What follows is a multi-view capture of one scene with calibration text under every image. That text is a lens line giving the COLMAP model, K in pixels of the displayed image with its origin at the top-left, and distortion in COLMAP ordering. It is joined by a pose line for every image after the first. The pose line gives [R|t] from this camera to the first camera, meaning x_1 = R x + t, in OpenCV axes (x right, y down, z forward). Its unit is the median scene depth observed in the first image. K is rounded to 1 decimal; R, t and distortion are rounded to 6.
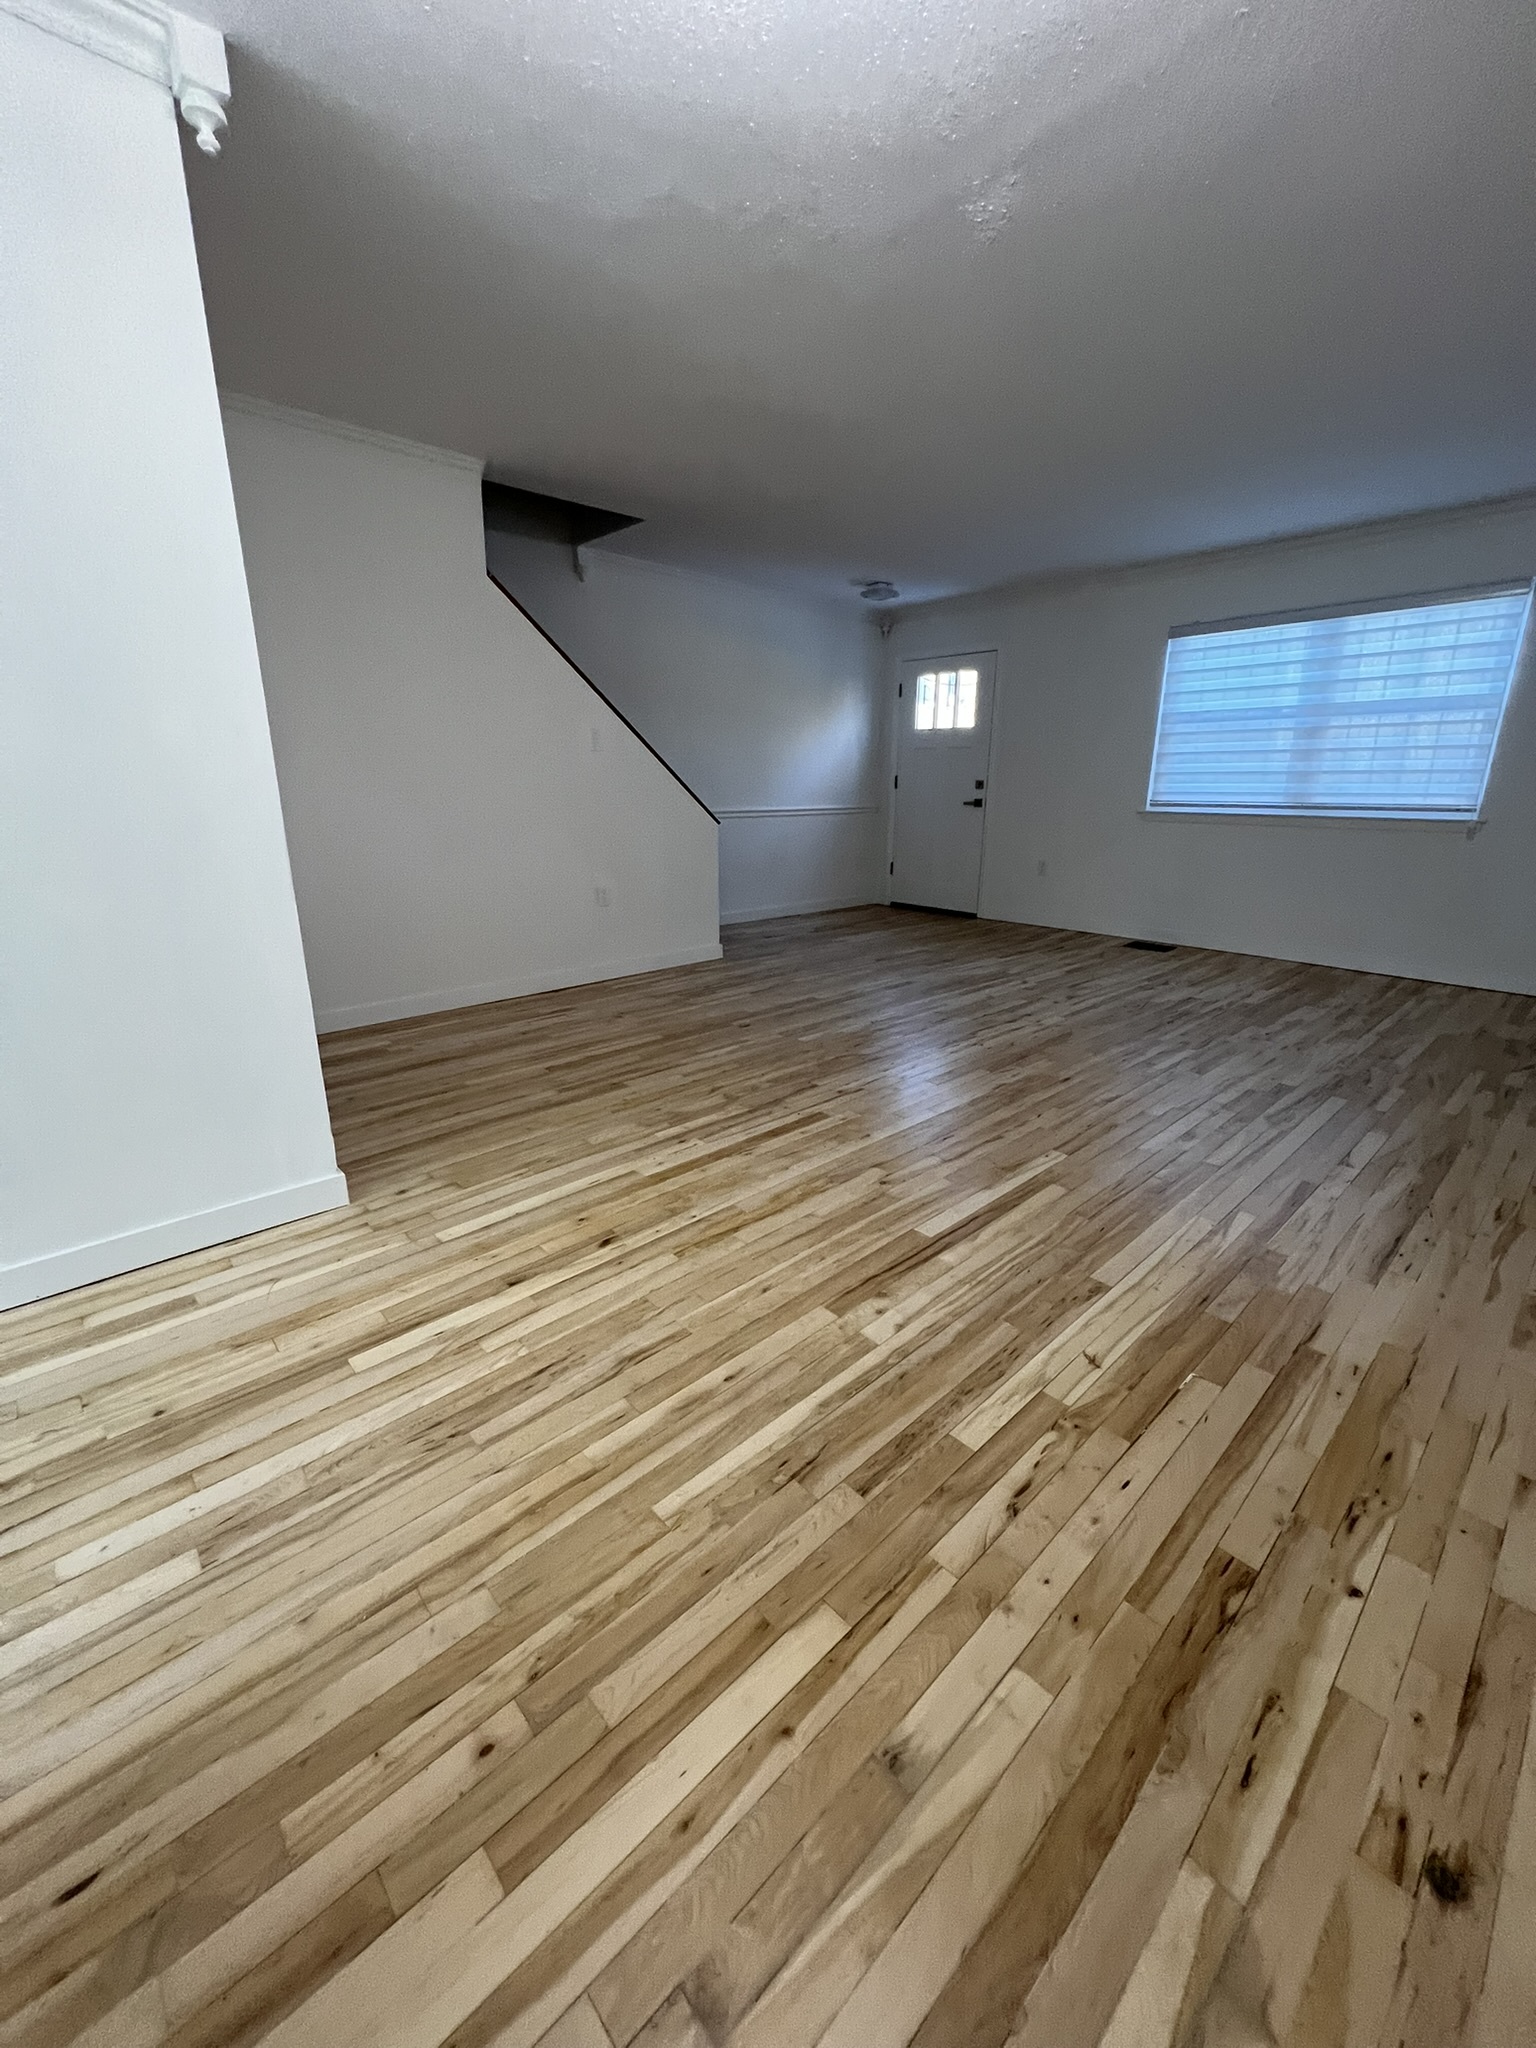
lens RADIAL K [[820.4, 0, 770.8], [0, 820.4, 1014.0], [0, 0, 1]] dist [-0.001535, -0.000411]
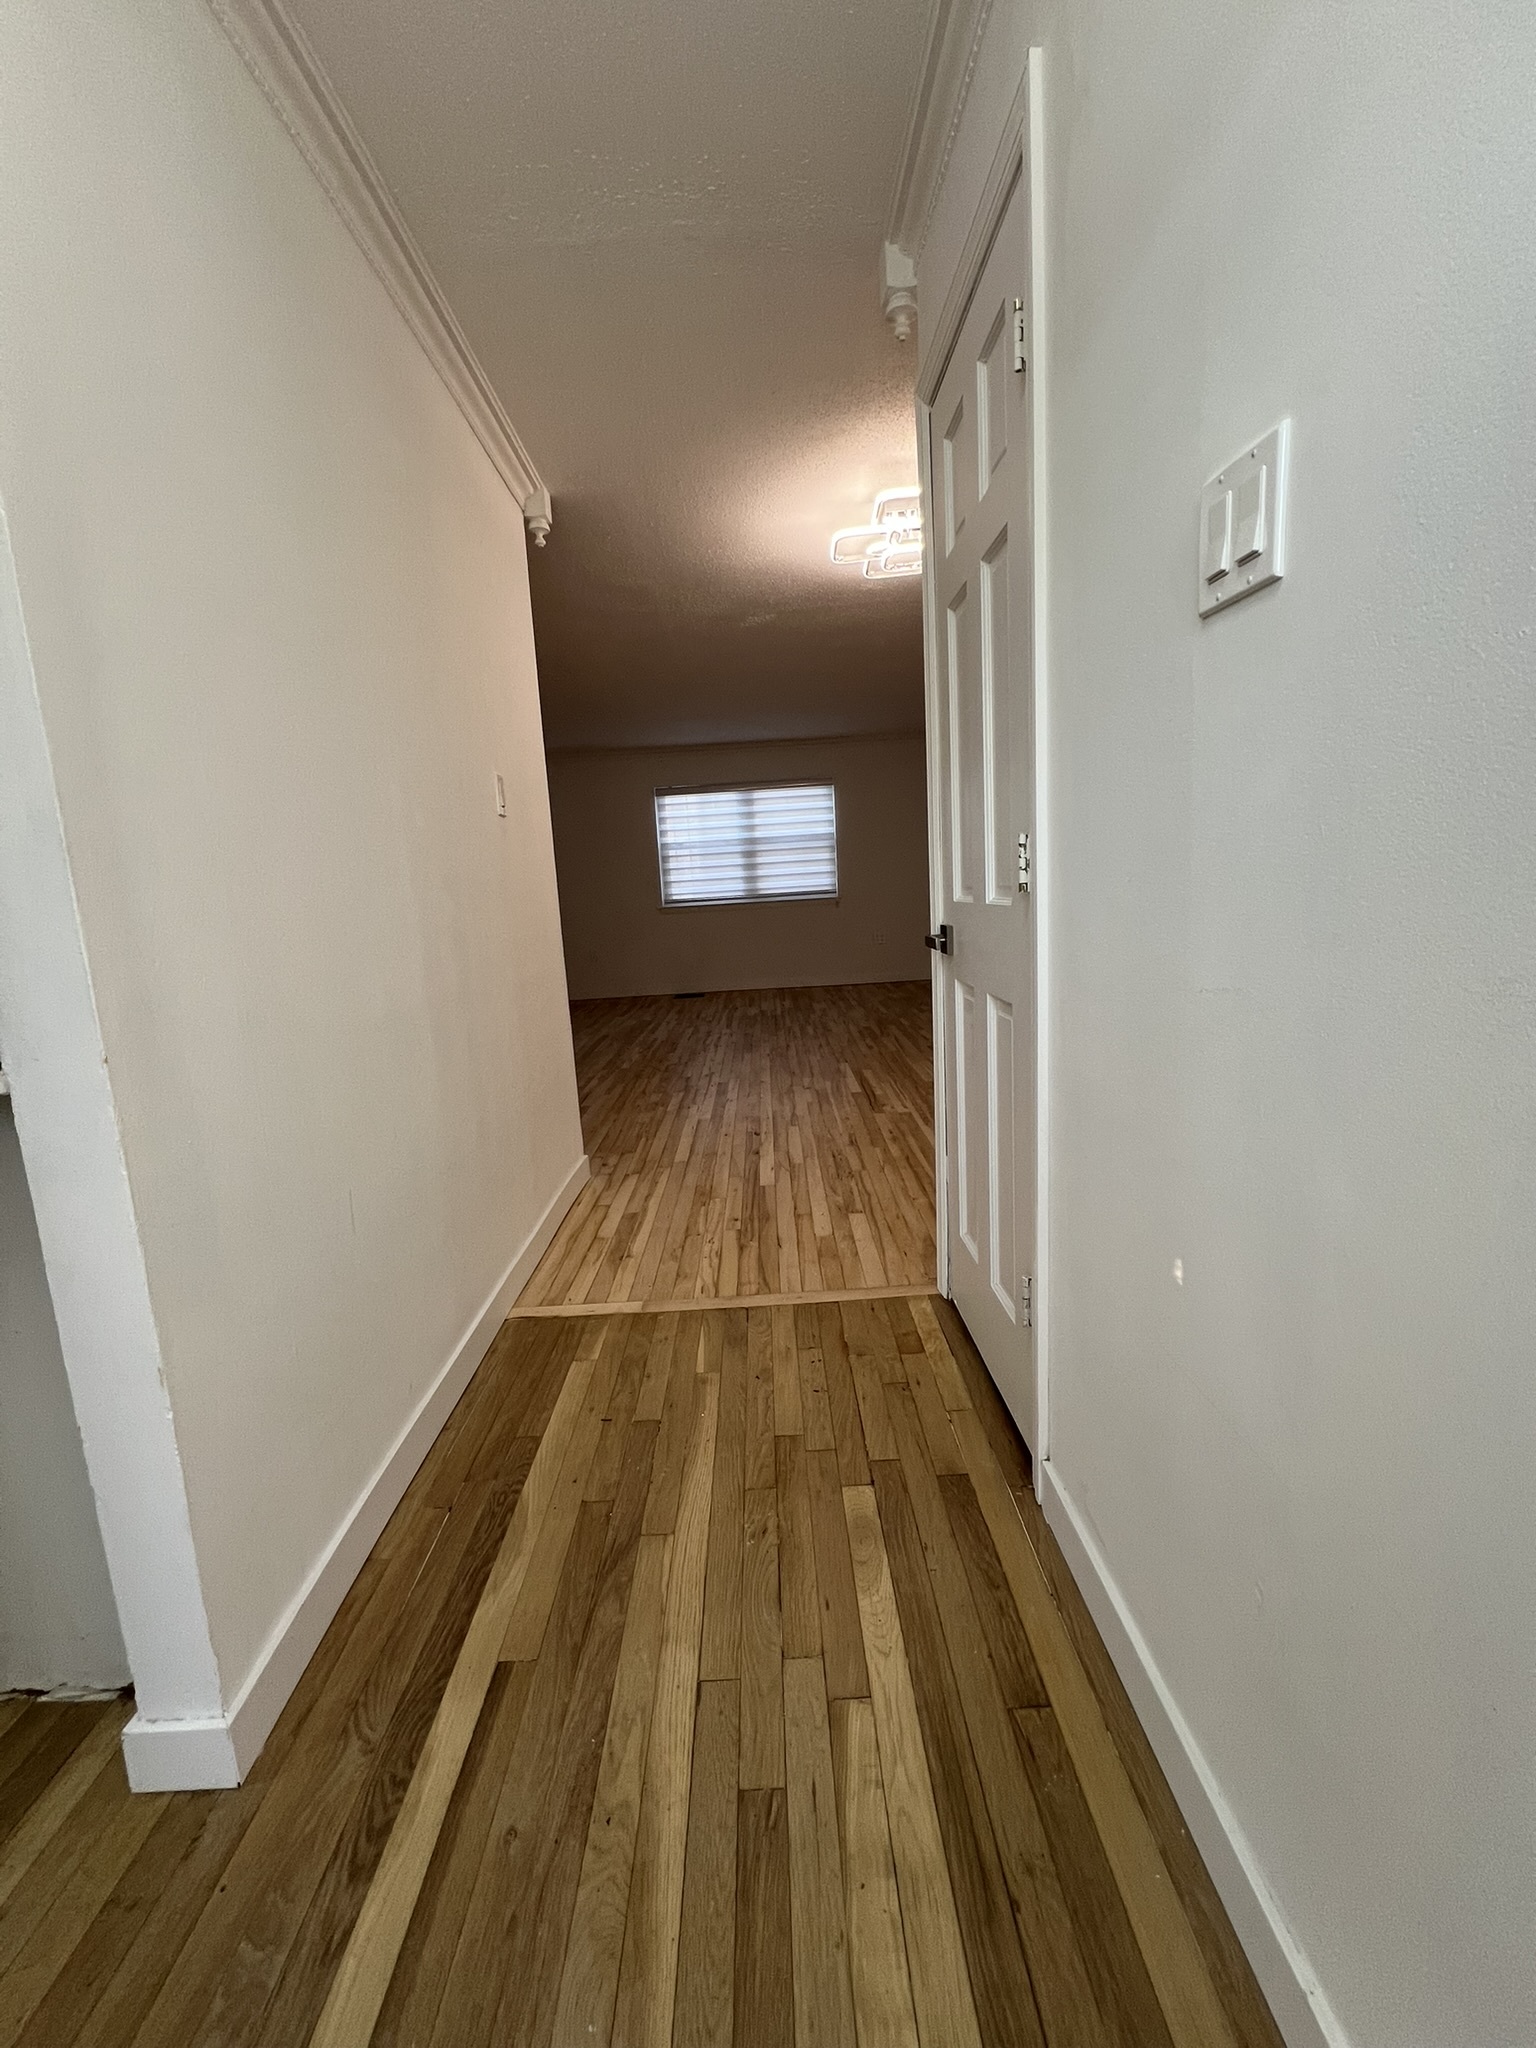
lens RADIAL K [[820.4, 0, 770.8], [0, 820.4, 1014.0], [0, 0, 1]] dist [-0.001535, -0.000411]
pose [[0.668175, -0.156400, 0.727379, -1.641781], [0.261481, 0.964652, -0.032780, 0.110309], [-0.696541, 0.212098, 0.685452, -0.325682]]
